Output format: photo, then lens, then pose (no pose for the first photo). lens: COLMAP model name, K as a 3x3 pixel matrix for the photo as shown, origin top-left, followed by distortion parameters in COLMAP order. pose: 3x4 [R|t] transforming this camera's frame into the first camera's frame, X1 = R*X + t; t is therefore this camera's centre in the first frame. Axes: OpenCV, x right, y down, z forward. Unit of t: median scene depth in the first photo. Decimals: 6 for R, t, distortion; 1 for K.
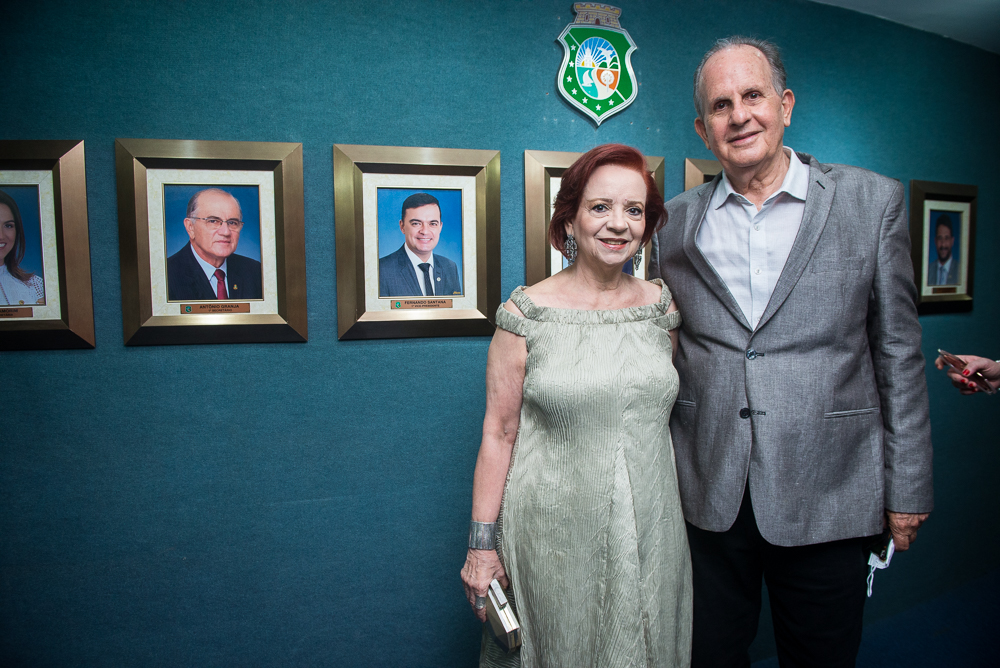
lens RADIAL K [[687.3, 0, 519.6], [0, 687.3, 363.5], [0, 0, 1]] dist [-0.058570, 0.003448]
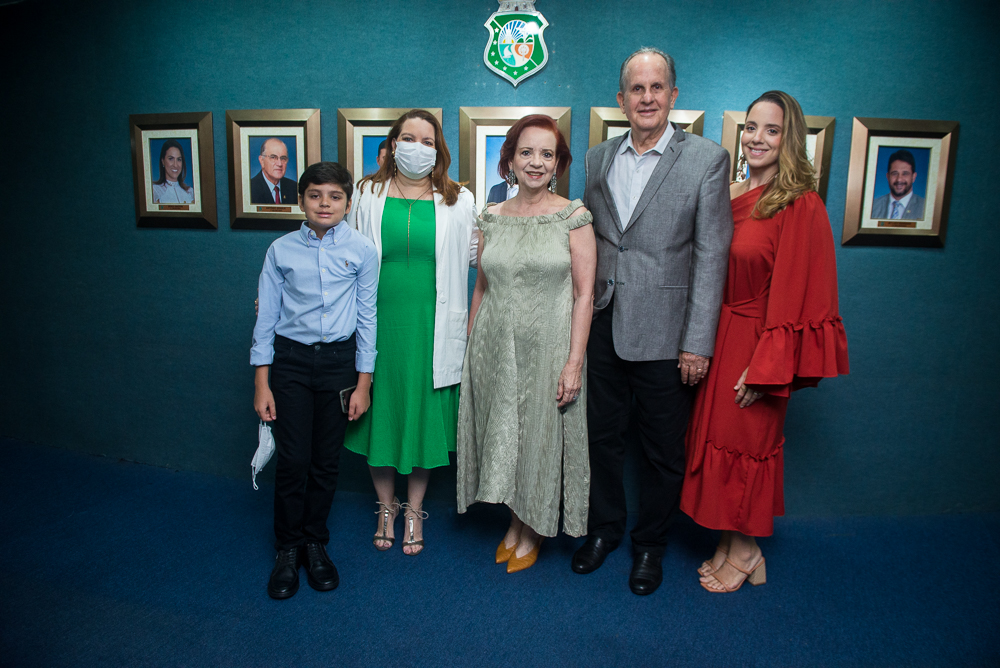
lens RADIAL K [[687.3, 0, 519.2], [0, 687.3, 370.8], [0, 0, 1]] dist [-0.058570, 0.003448]
pose [[0.905640, 0.129485, -0.403795, 0.805065], [-0.084663, 0.988279, 0.127027, 0.048355], [0.415510, -0.080854, 0.905988, -0.313120]]
